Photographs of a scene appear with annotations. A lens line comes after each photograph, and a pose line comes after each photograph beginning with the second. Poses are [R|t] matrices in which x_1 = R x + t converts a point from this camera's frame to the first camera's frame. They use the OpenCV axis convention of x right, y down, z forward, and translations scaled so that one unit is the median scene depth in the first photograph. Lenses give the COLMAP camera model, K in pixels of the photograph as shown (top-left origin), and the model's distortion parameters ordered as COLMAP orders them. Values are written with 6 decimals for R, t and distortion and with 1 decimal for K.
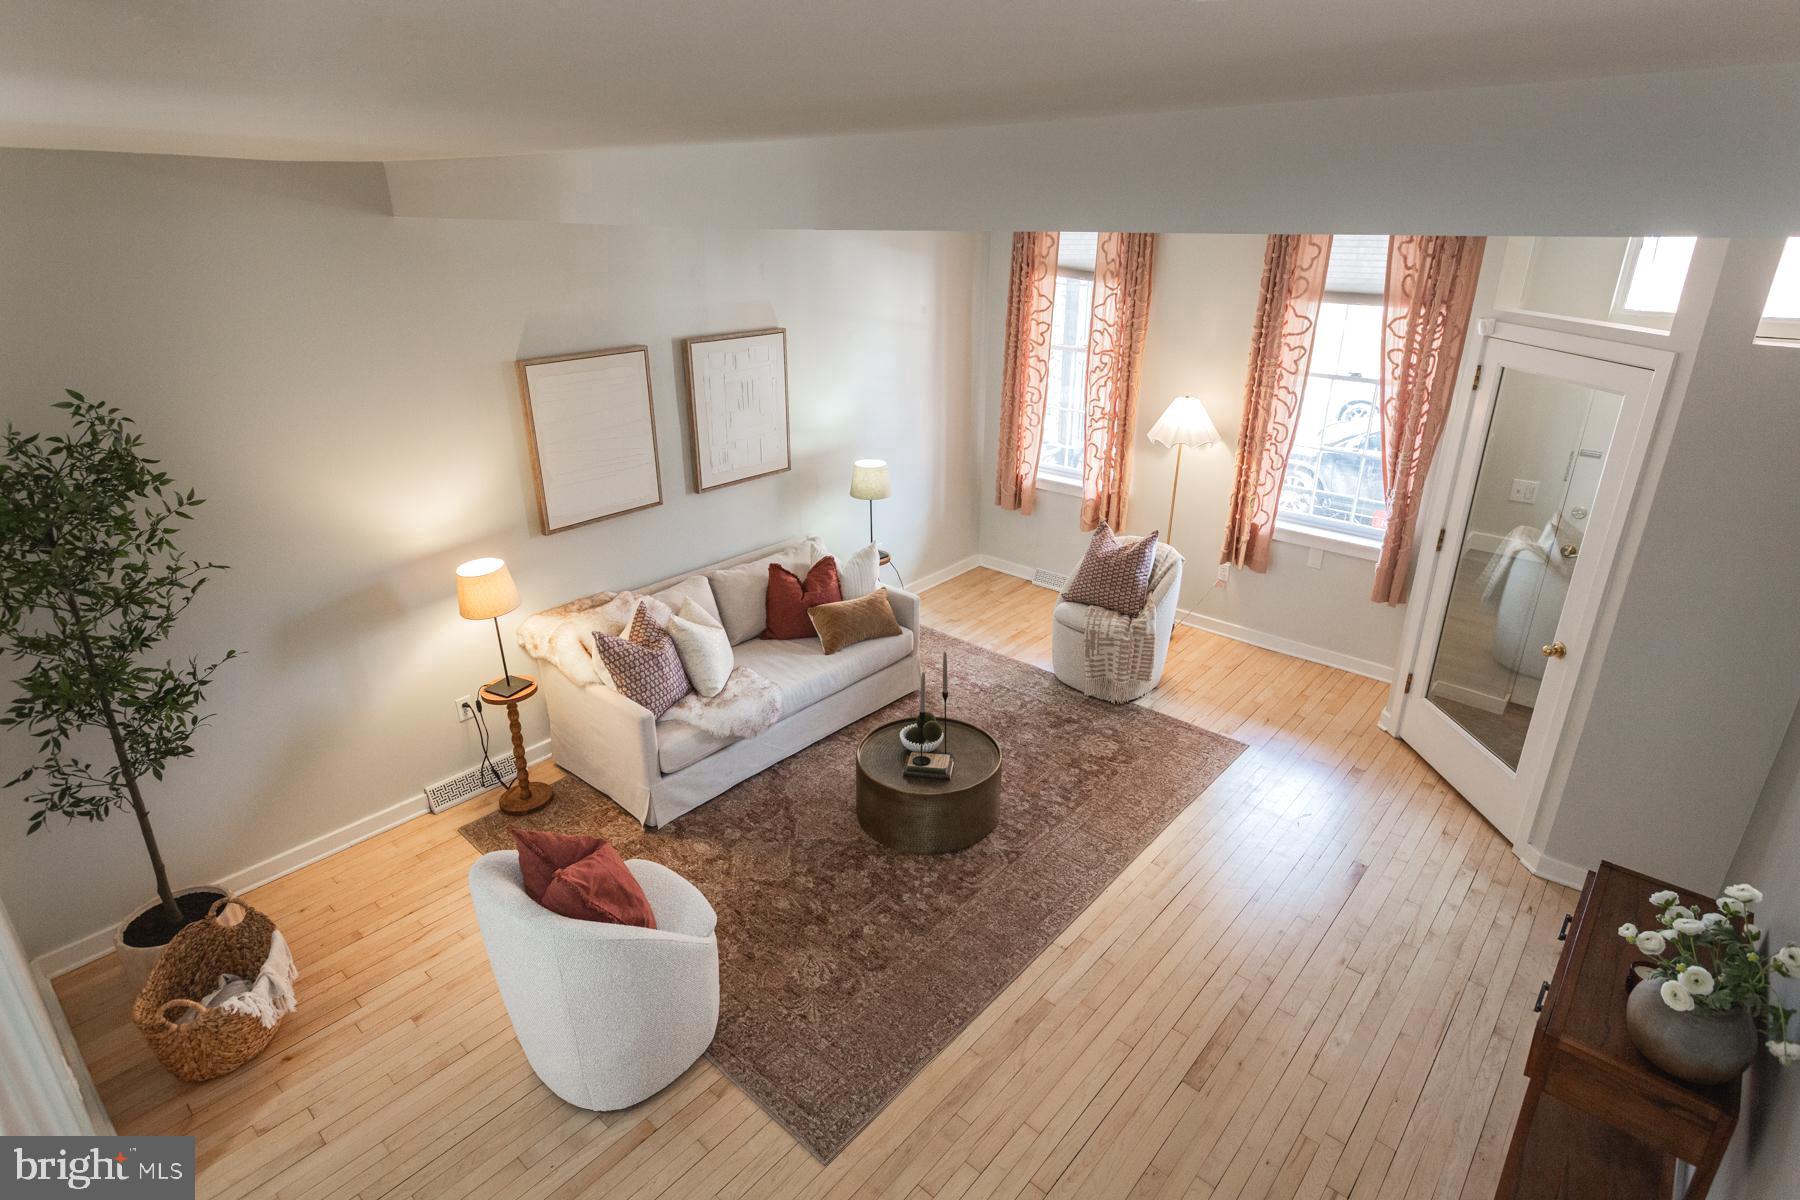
lens RADIAL K [[913.8, 0, 888.1], [0, 913.8, 597.3], [0, 0, 1]] dist [-0.010778, 0.000595]
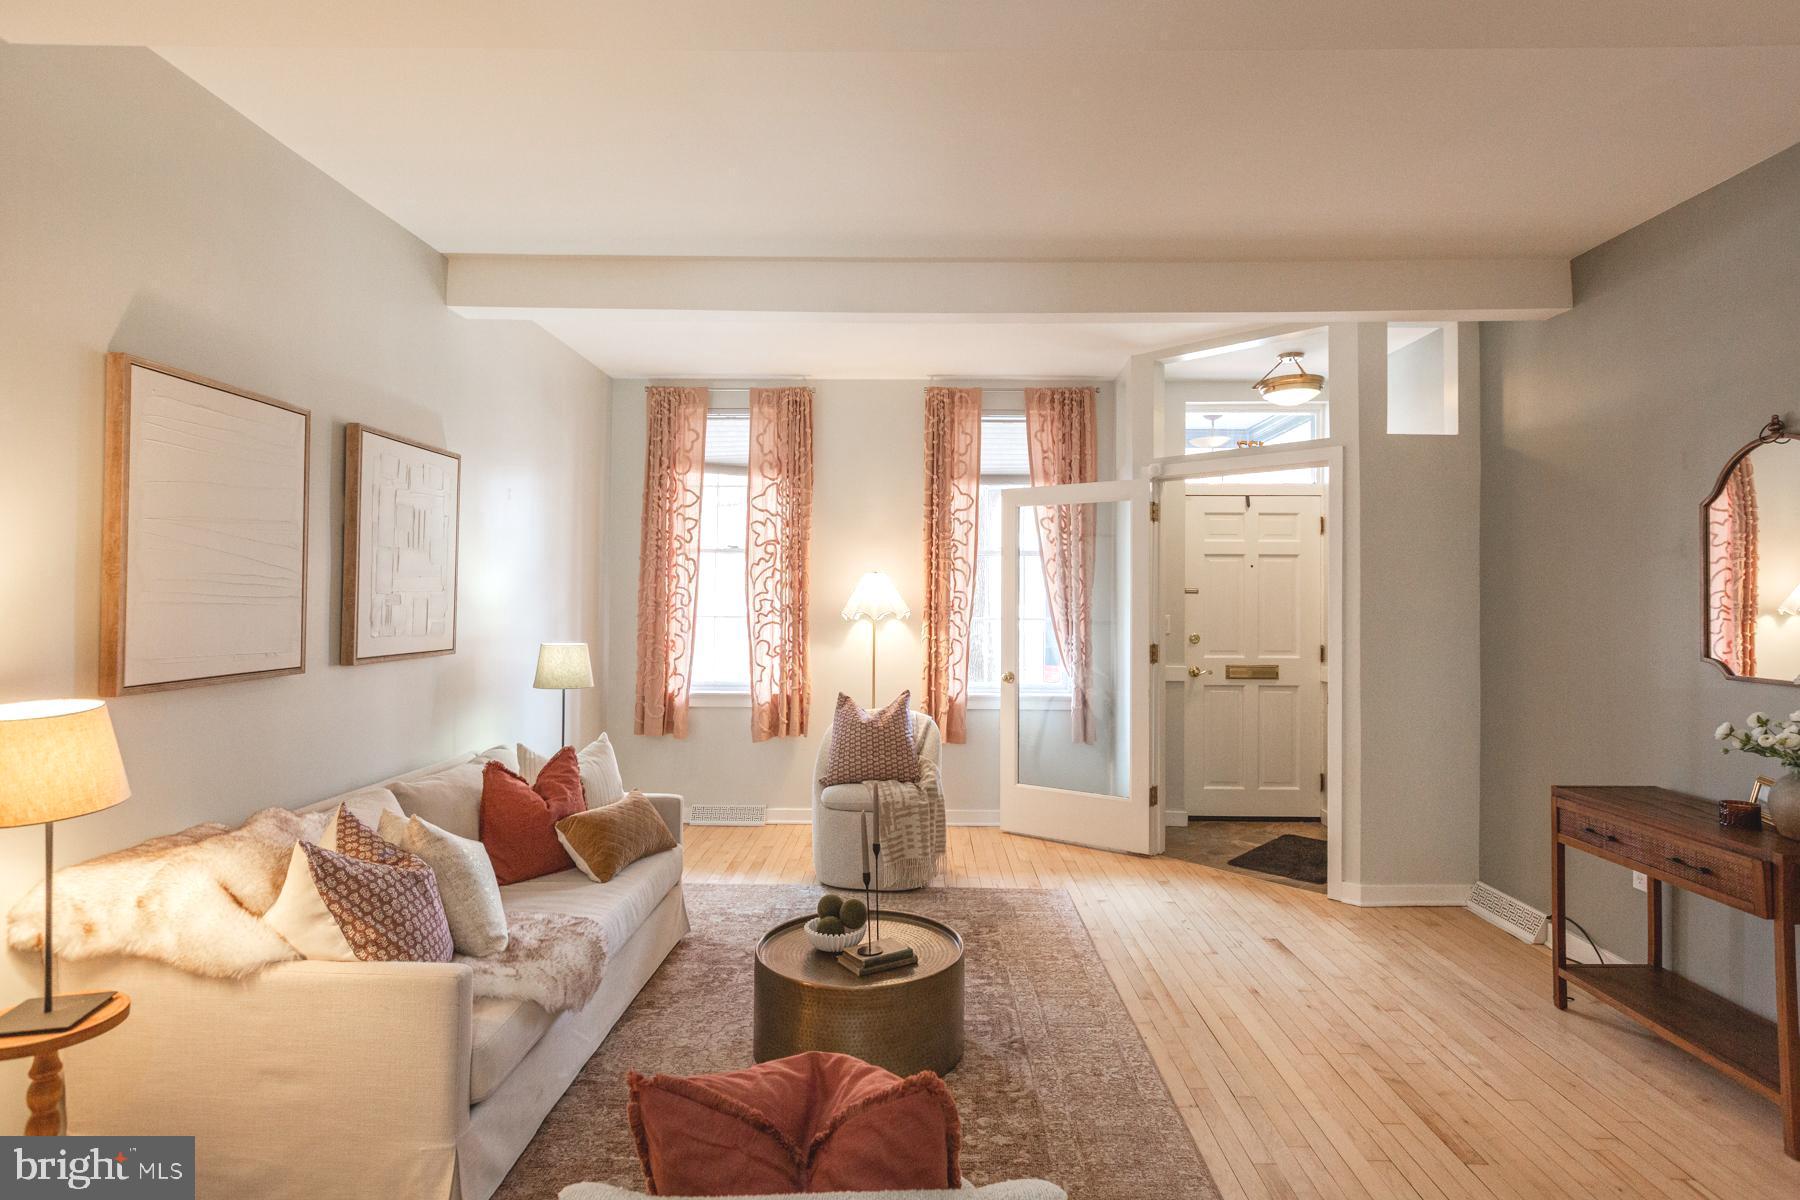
lens RADIAL K [[905.7, 0, 895.8], [0, 905.7, 594.6], [0, 0, 1]] dist [-0.004910, 0.001434]
pose [[0.760171, 0.012548, 0.649602, -0.296844], [0.241003, 0.923041, -0.299855, 0.104599], [-0.603372, 0.384497, 0.698645, 0.302005]]
